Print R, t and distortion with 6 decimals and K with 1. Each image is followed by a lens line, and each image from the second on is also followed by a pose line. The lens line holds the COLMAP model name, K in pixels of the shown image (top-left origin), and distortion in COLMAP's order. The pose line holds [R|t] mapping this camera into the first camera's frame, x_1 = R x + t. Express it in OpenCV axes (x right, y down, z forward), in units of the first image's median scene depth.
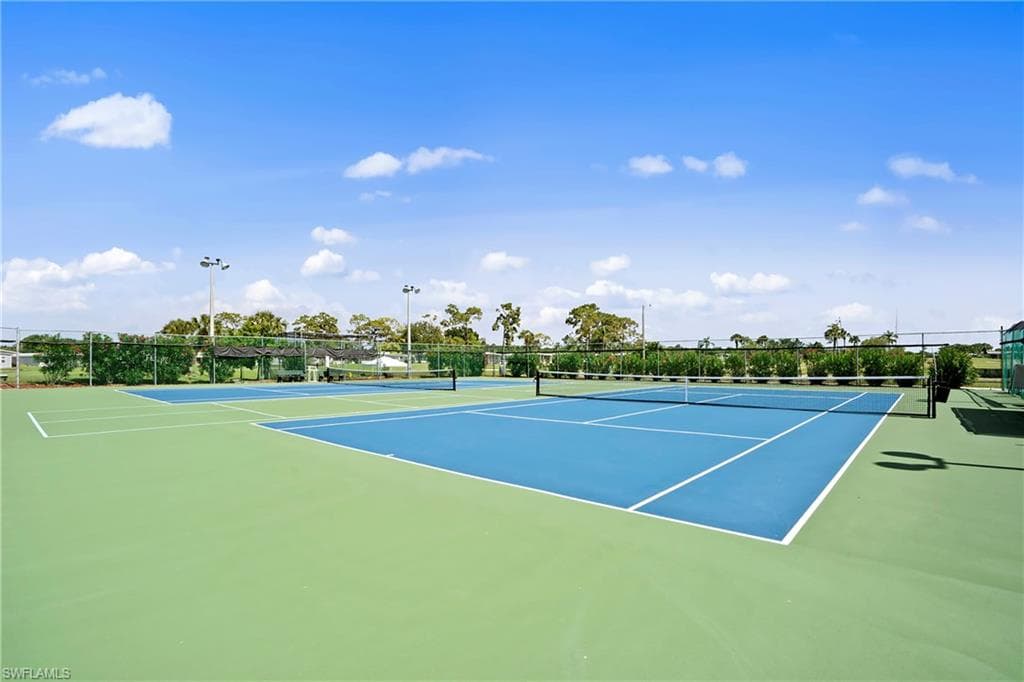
lens RADIAL K [[476.3, 0, 512.3], [0, 476.3, 341.4], [0, 0, 1]] dist [0.003004, 0.000454]
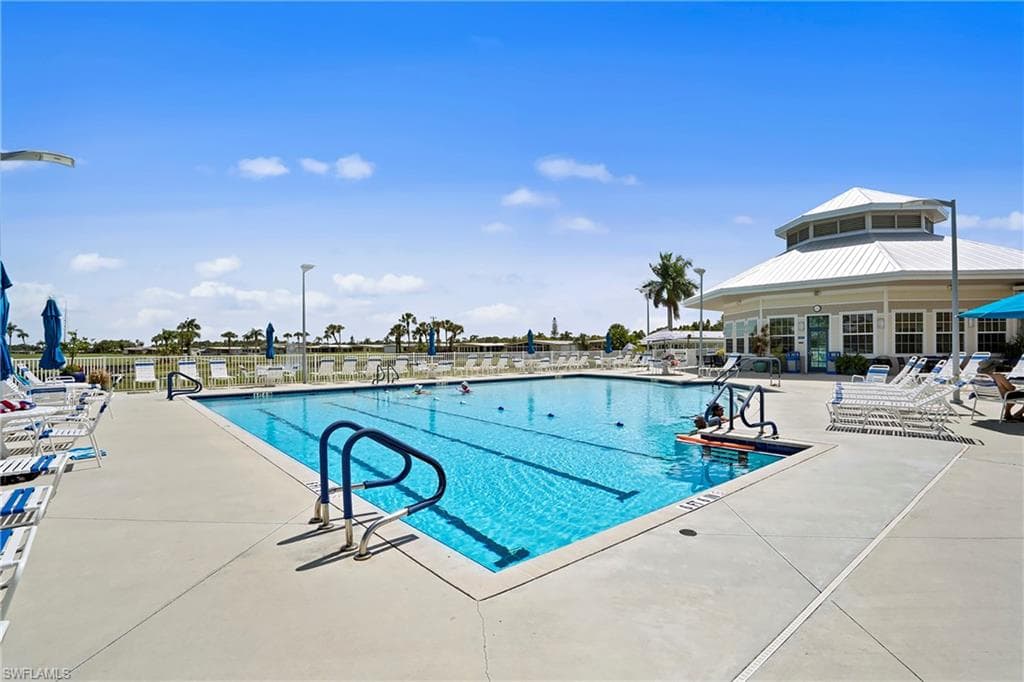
lens RADIAL K [[476.3, 0, 511.9], [0, 476.3, 343.9], [0, 0, 1]] dist [0.003004, 0.000454]
pose [[0.999993, -0.001334, -0.003416, 0.795053], [0.001353, 0.999984, 0.005546, -0.001285], [0.003408, -0.005551, 0.999979, -0.006937]]
